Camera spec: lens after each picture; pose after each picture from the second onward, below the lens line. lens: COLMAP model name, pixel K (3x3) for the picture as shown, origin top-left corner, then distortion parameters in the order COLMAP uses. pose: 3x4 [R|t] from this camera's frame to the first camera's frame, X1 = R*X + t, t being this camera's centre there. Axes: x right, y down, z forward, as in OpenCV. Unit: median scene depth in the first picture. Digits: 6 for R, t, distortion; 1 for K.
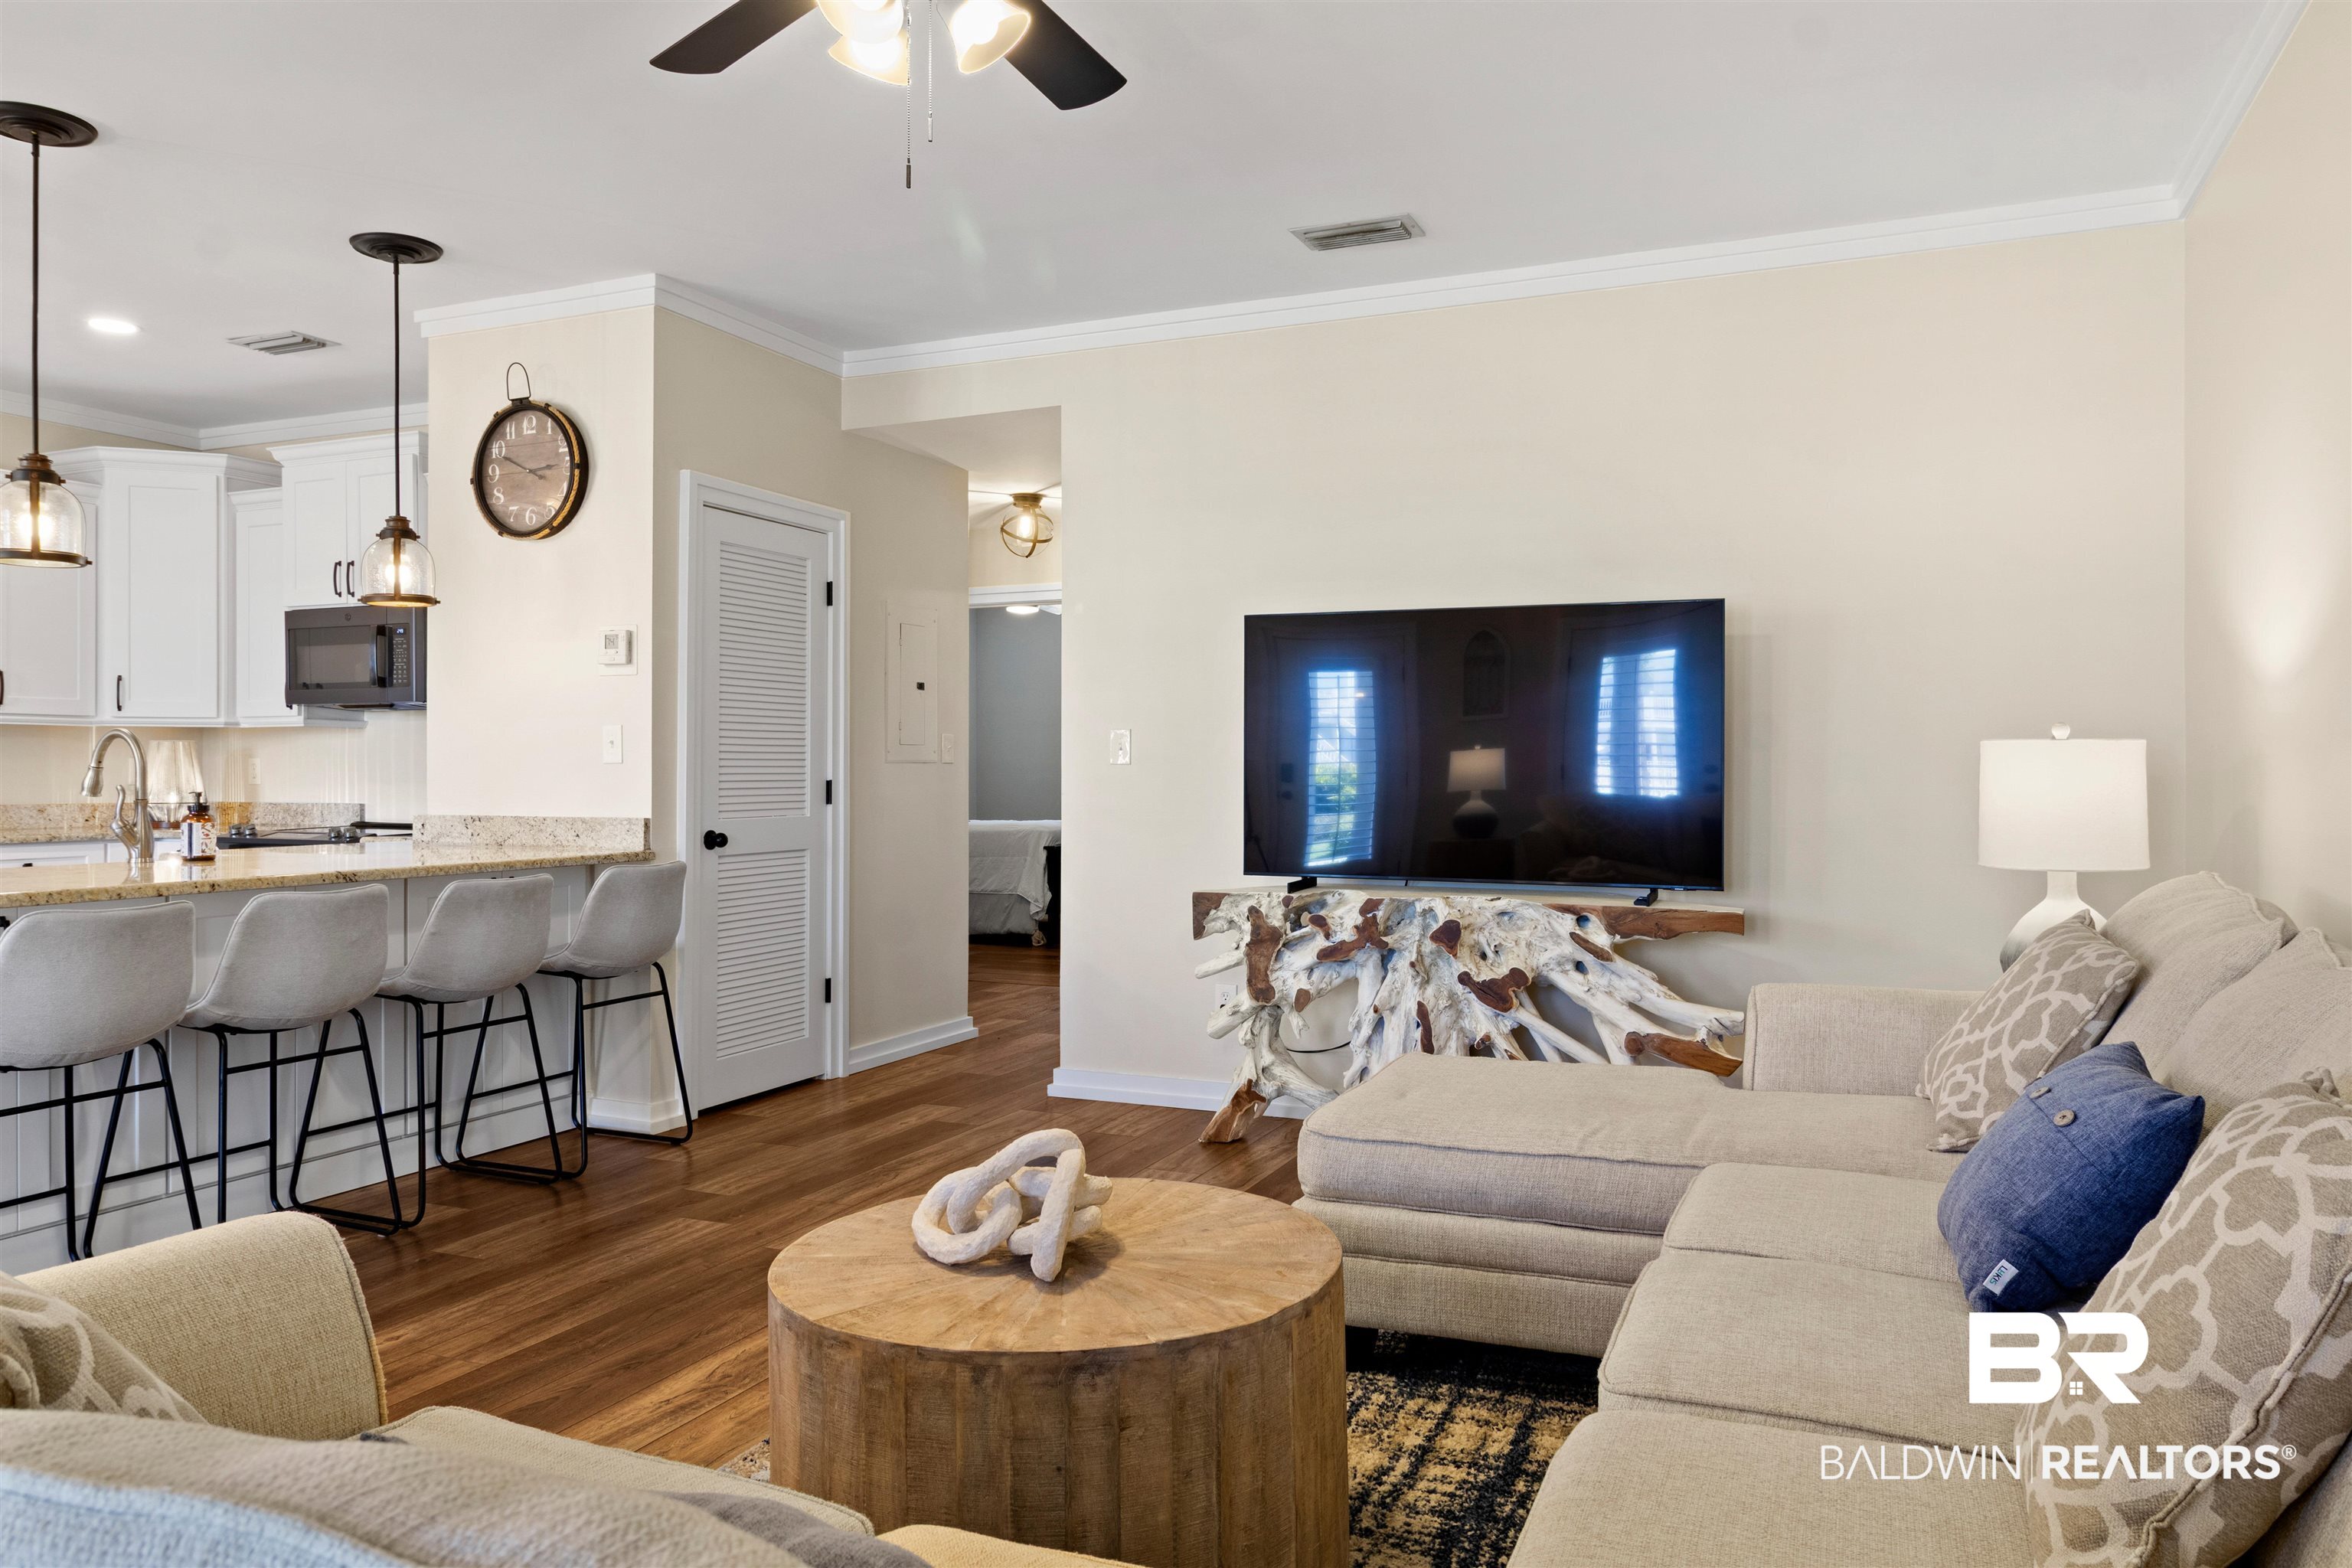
lens RADIAL K [[1589.2, 0, 1163.8], [0, 1589.2, 763.5], [0, 0, 1]] dist [0.016223, -0.008514]
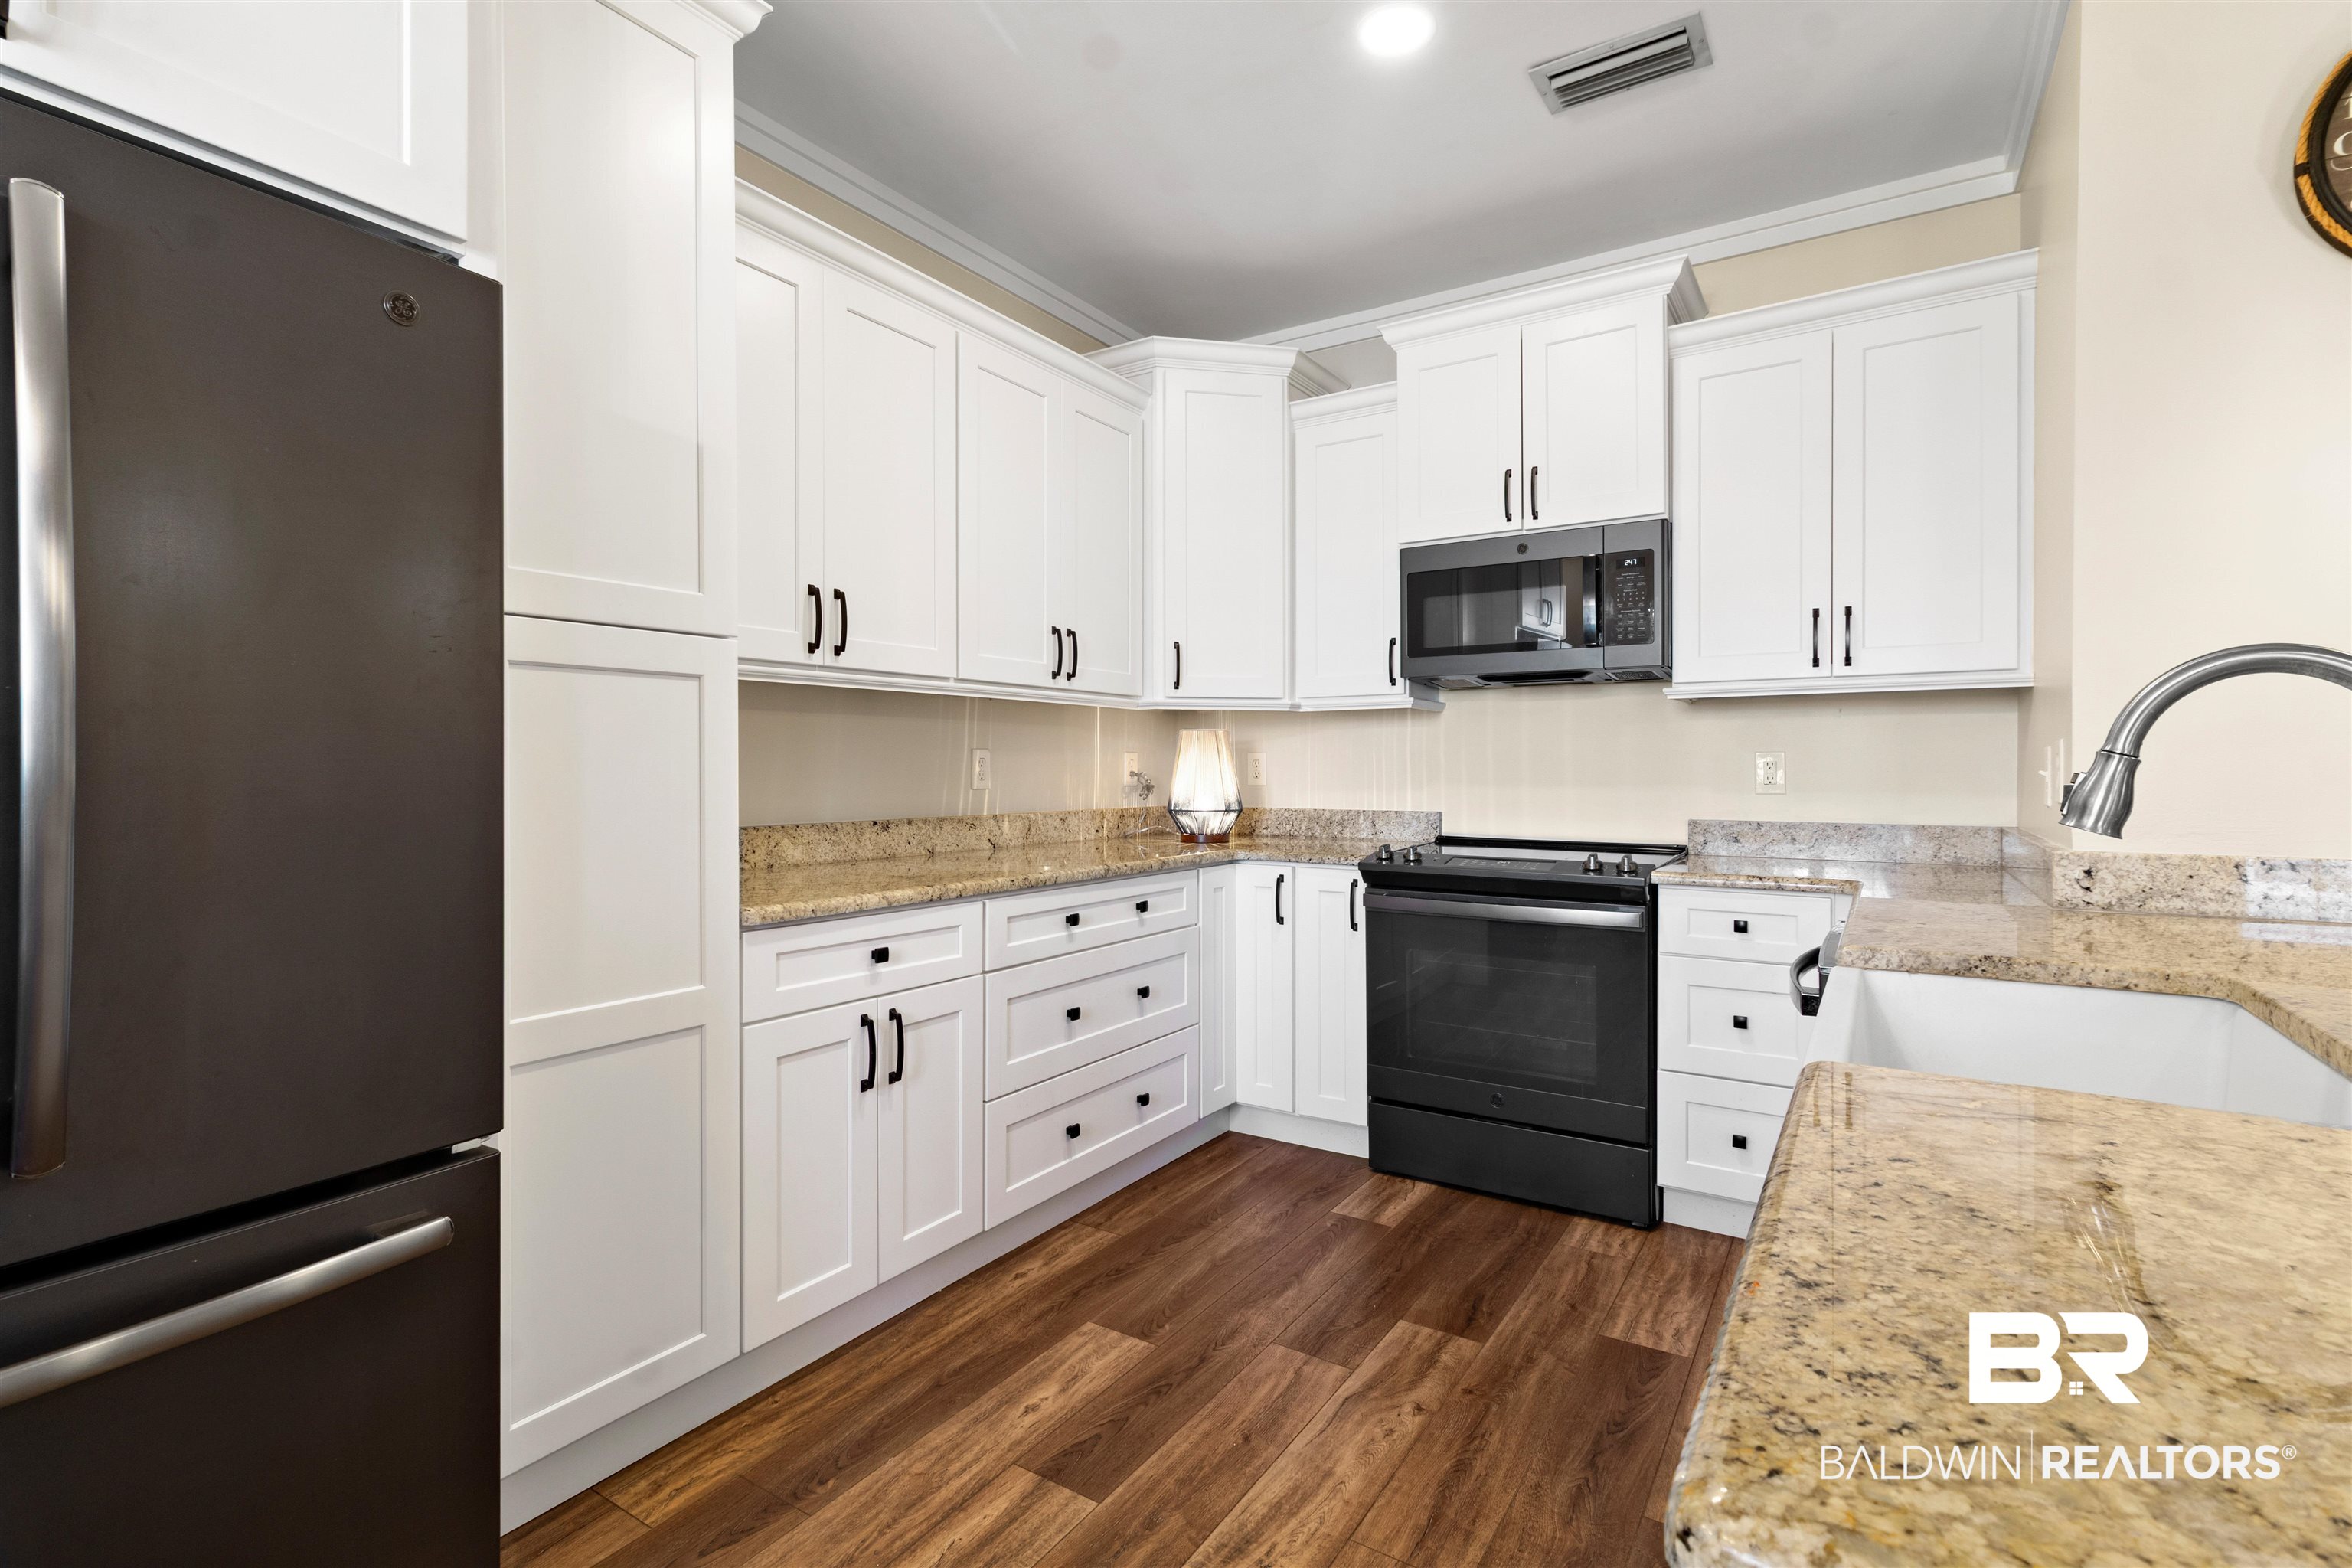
lens RADIAL K [[1100.1, 0, 1184.1], [0, 1100.1, 766.7], [0, 0, 1]] dist [0.009159, -0.001470]
pose [[0.988349, -0.001038, -0.152204, -0.666367], [0.001423, 0.999996, 0.002423, 0.002752], [0.152201, -0.002611, 0.988346, 0.569502]]
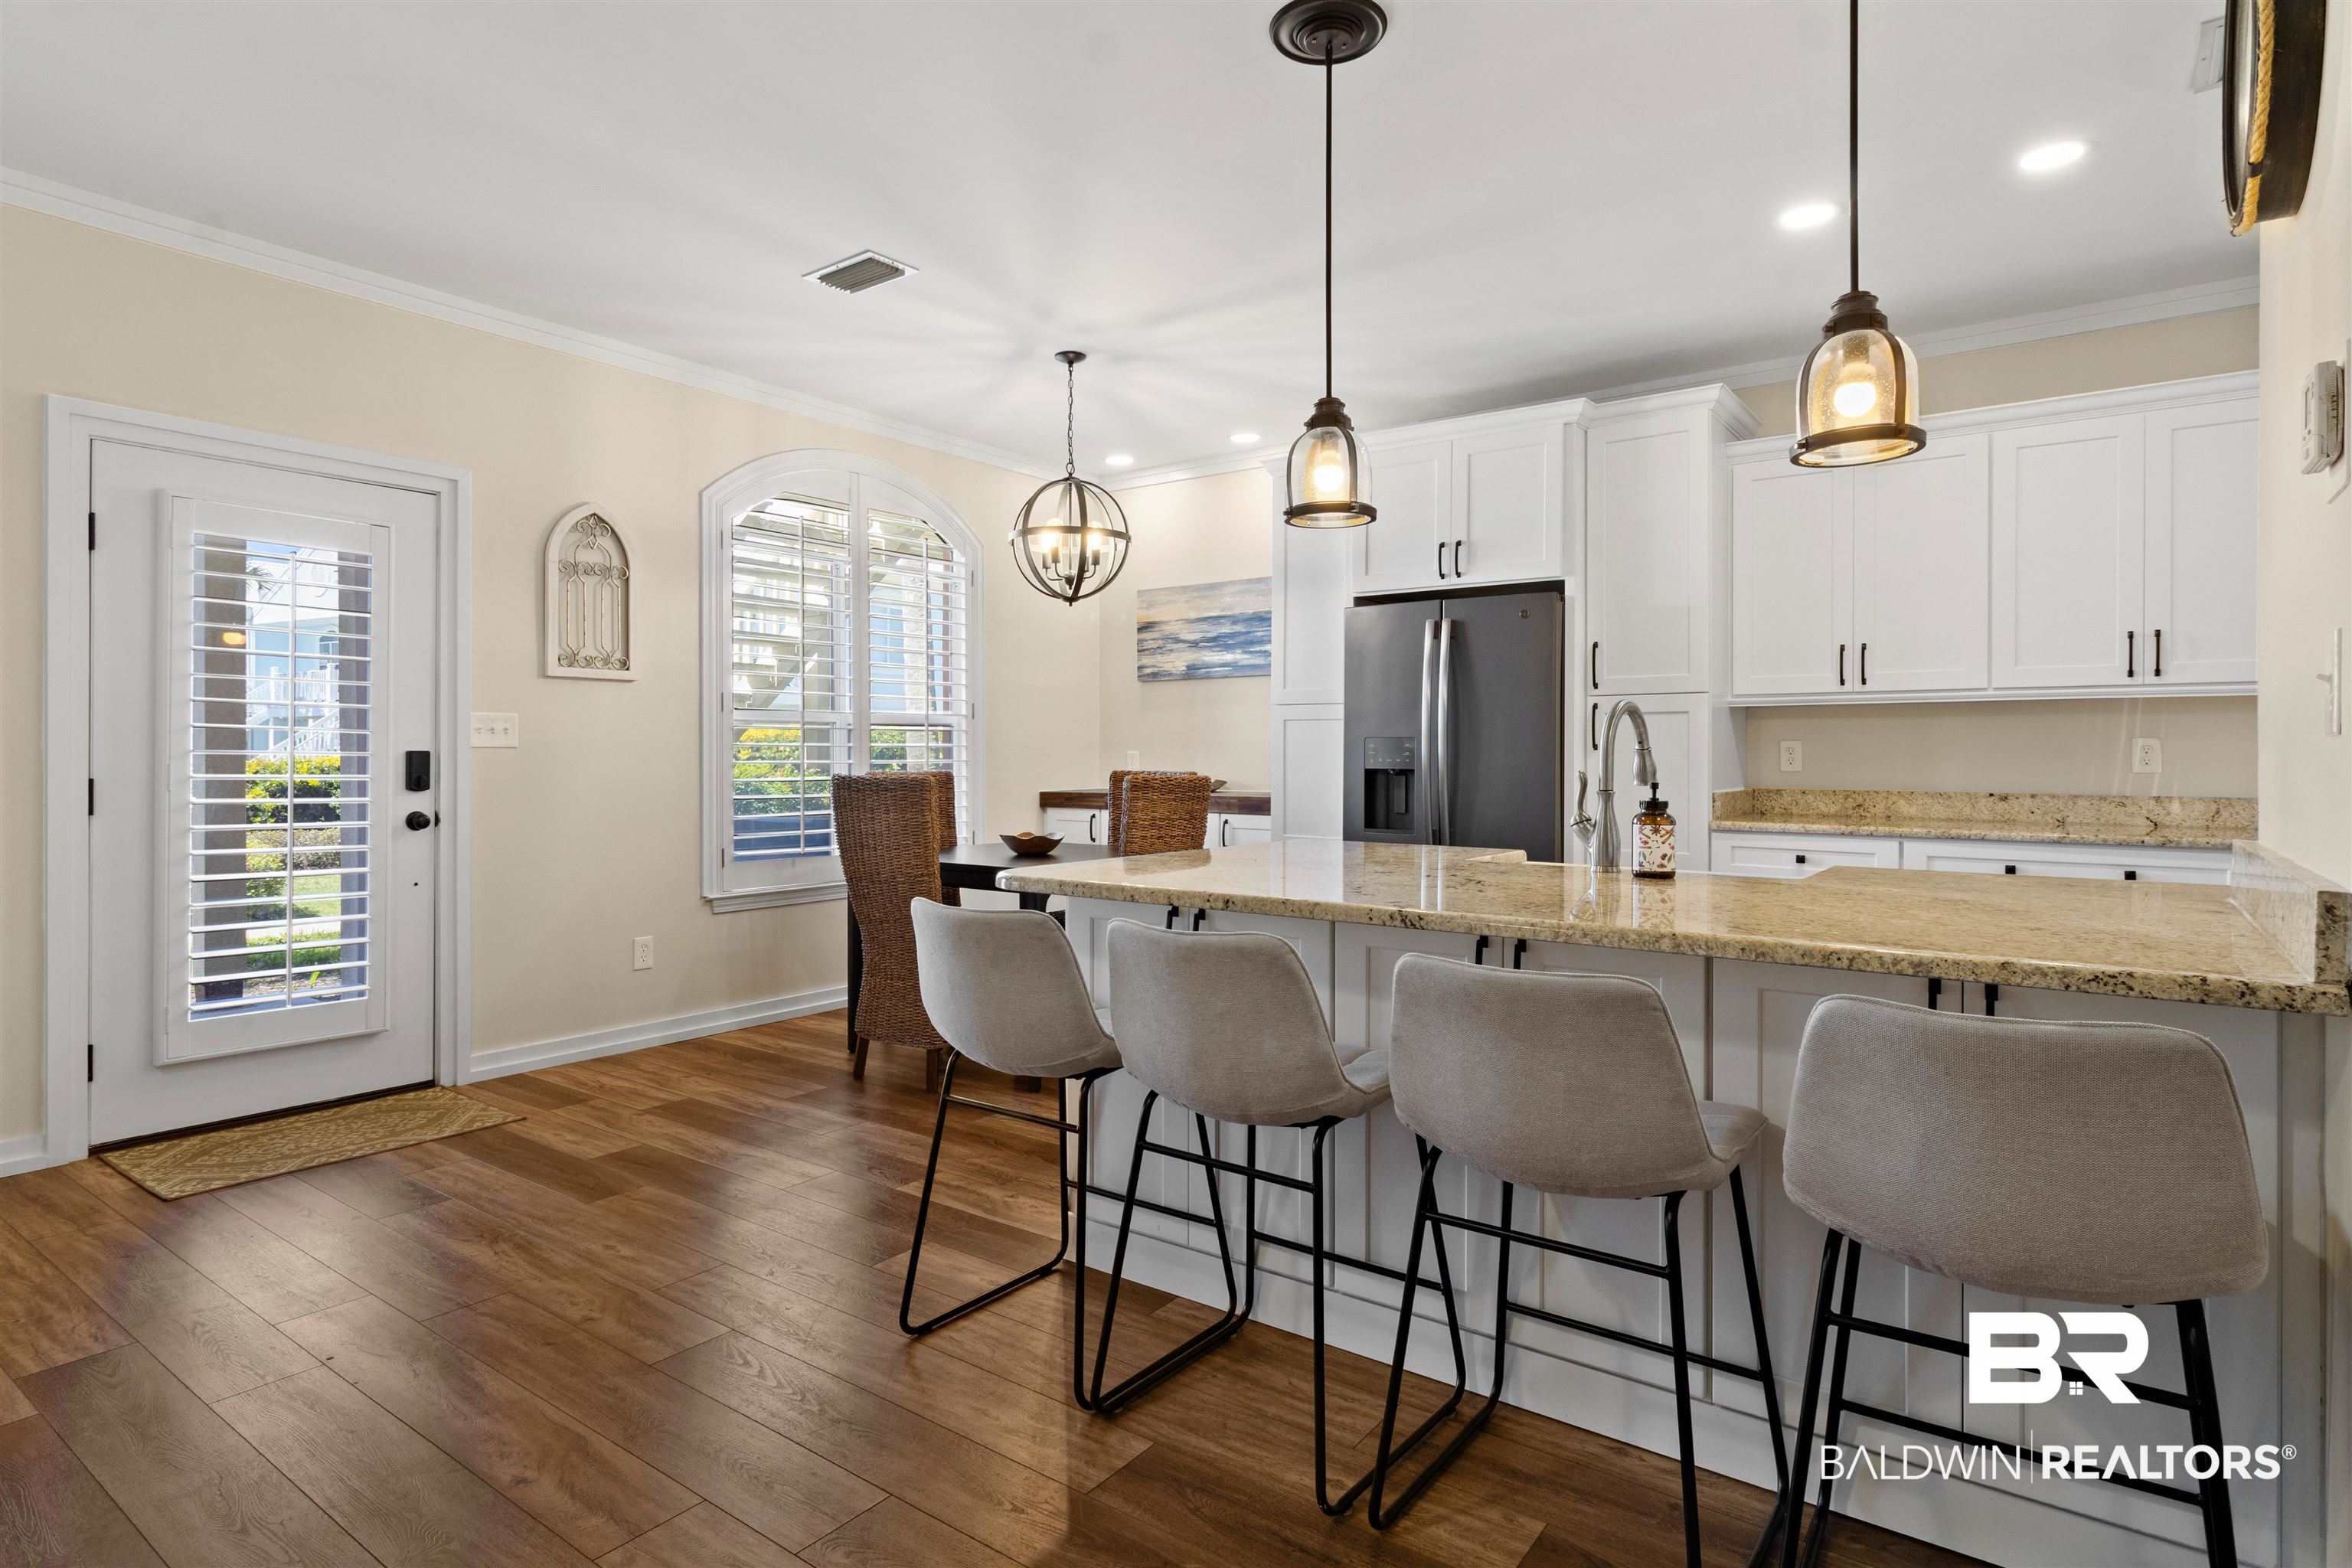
lens RADIAL K [[1213.3, 0, 1170.7], [0, 1213.3, 757.1], [0, 0, 1]] dist [0.009570, -0.000137]
pose [[-0.212188, 0.003846, -0.977221, -0.015821], [0.002207, 0.999992, 0.003457, 0.002402], [0.977226, -0.001423, -0.212195, 0.709919]]
